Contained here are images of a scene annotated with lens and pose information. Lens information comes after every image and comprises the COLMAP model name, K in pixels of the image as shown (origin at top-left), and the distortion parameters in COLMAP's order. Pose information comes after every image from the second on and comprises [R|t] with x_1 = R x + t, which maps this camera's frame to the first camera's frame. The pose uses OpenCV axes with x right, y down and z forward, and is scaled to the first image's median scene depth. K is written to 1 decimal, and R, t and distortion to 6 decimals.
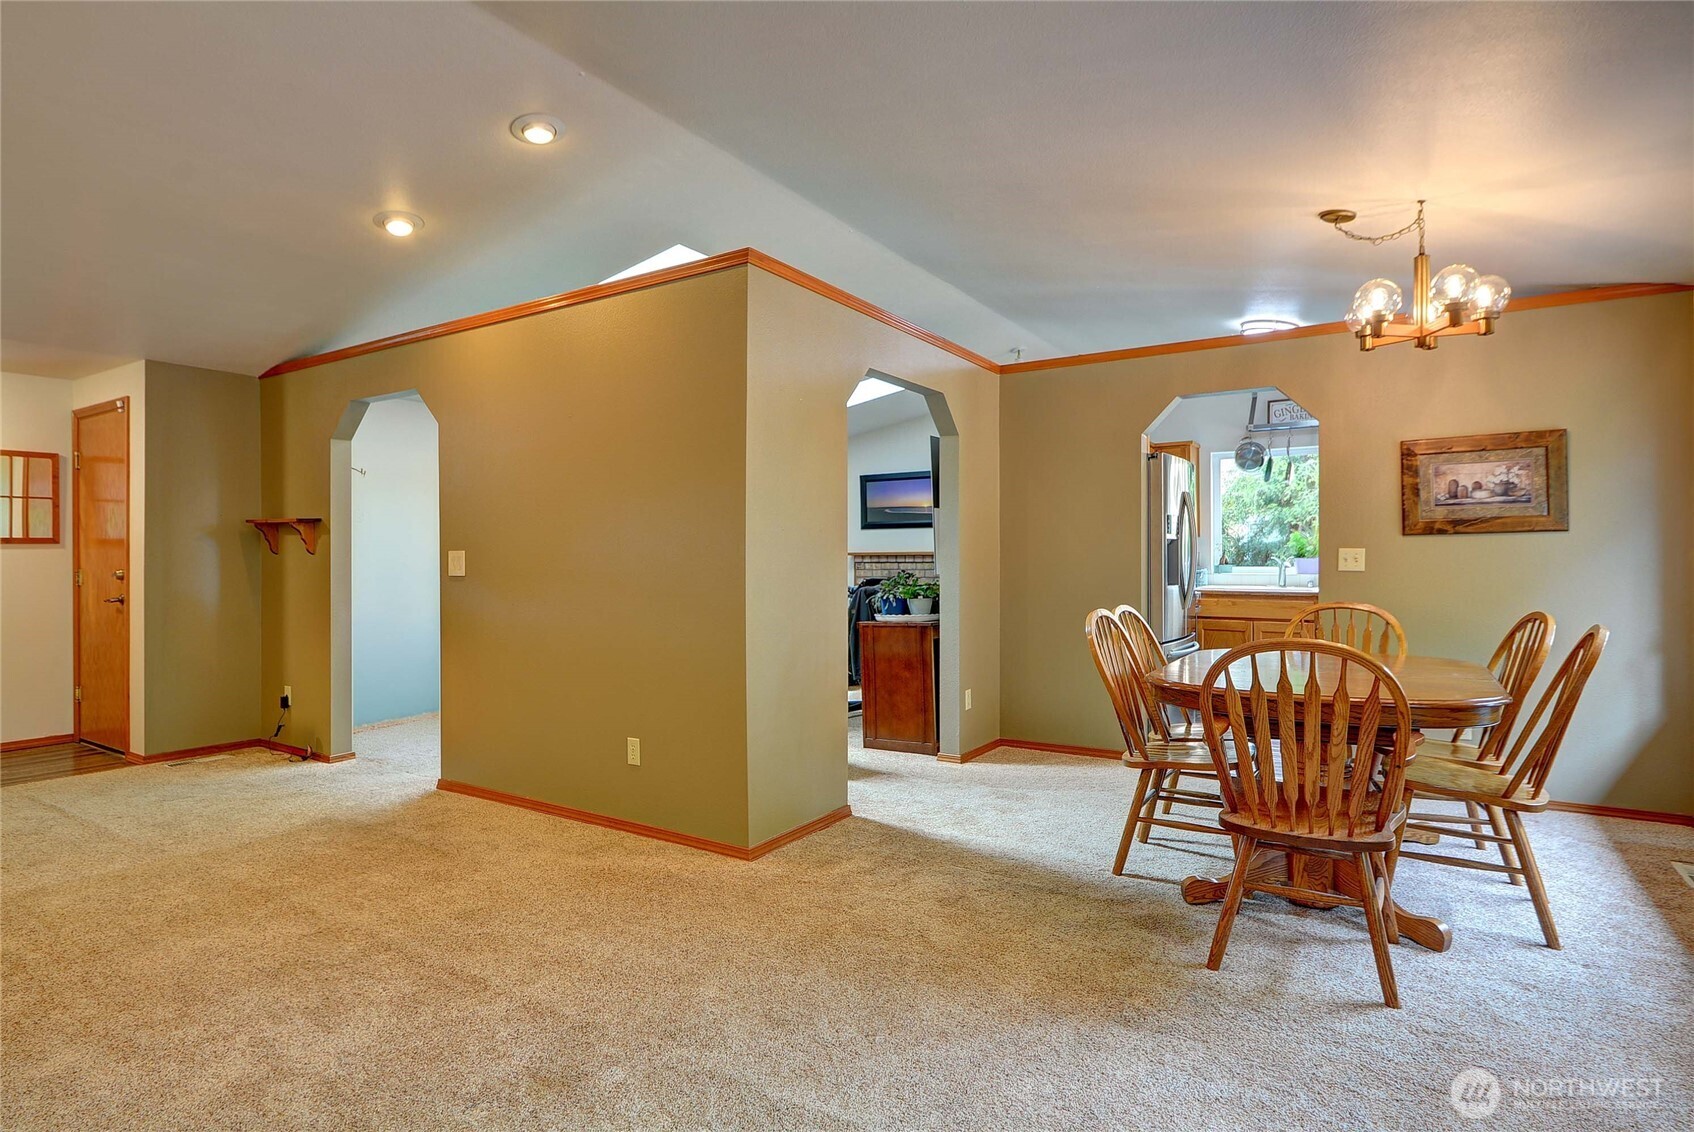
lens RADIAL K [[868.6, 0, 847.0], [0, 868.6, 566.0], [0, 0, 1]] dist [0.001220, 0.000274]
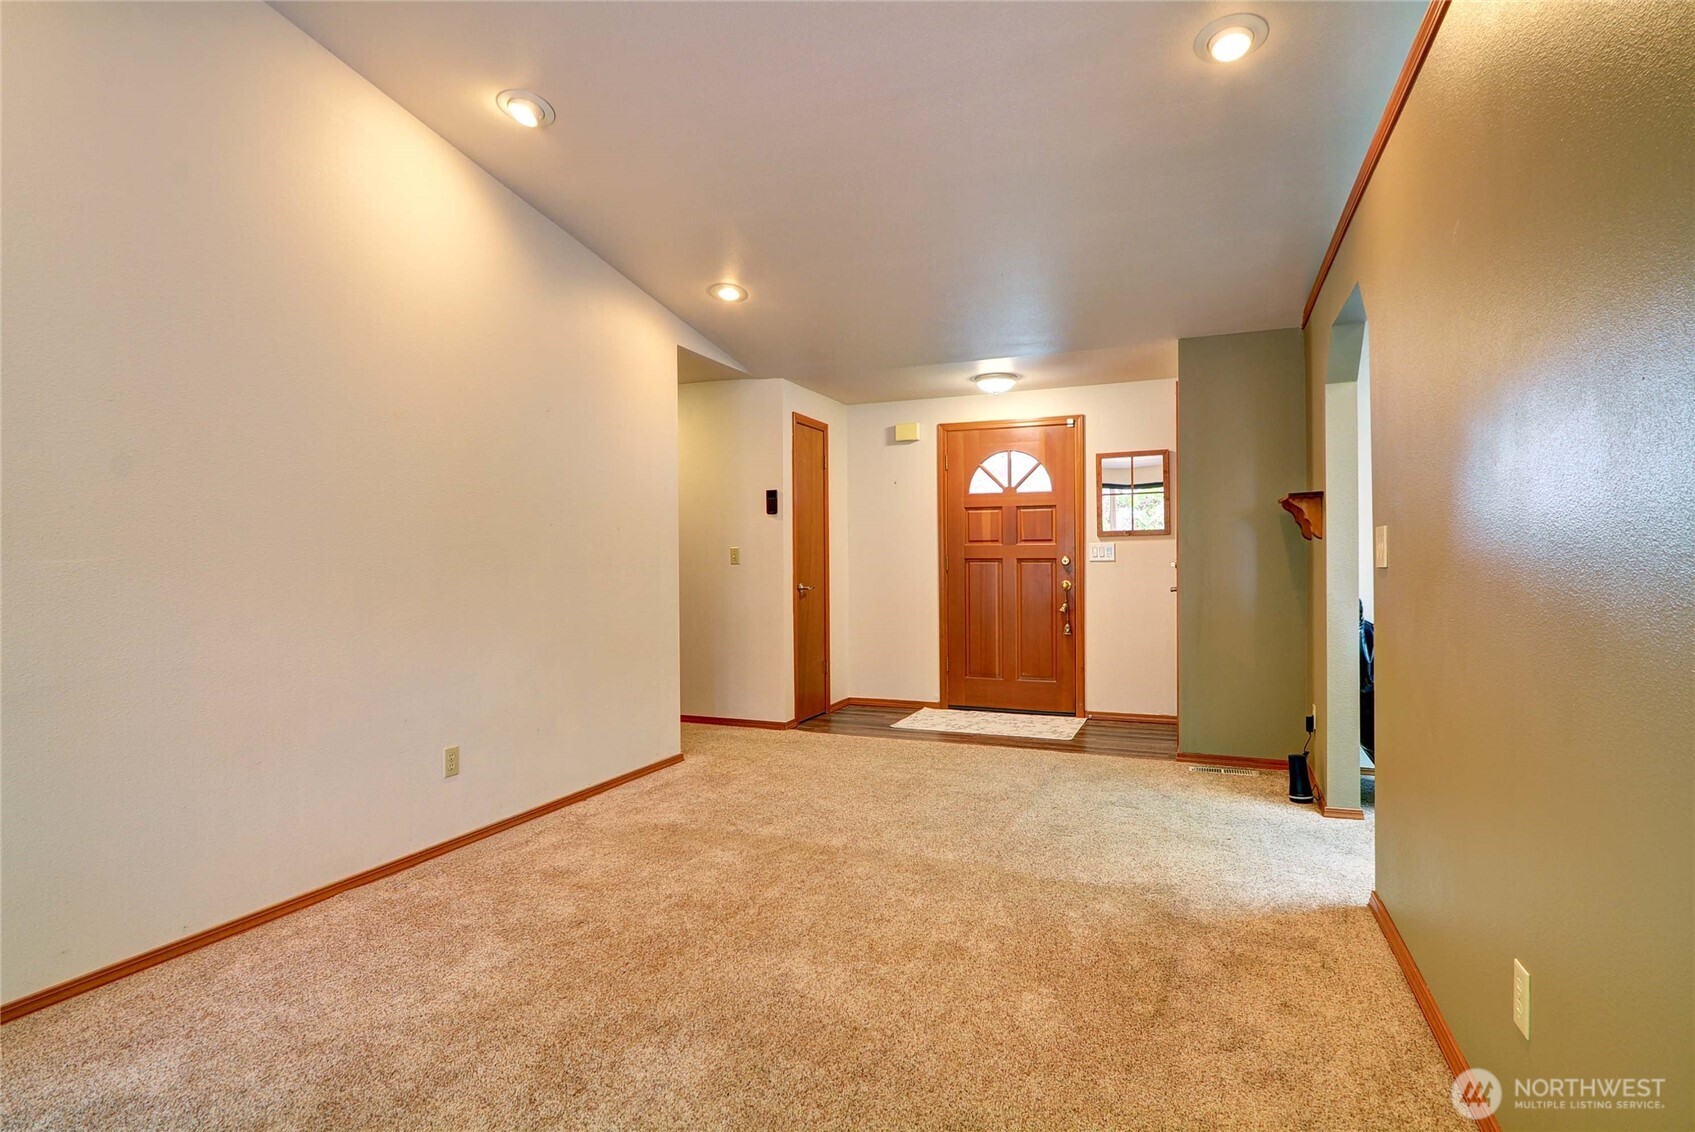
lens RADIAL K [[869.1, 0, 847.5], [0, 869.1, 566.0], [0, 0, 1]] dist [0.001220, 0.000274]
pose [[0.167816, 0.002739, -0.985814, 0.092479], [0.000906, 0.999995, 0.002932, 0.012069], [0.985818, -0.001386, 0.167813, 0.602506]]
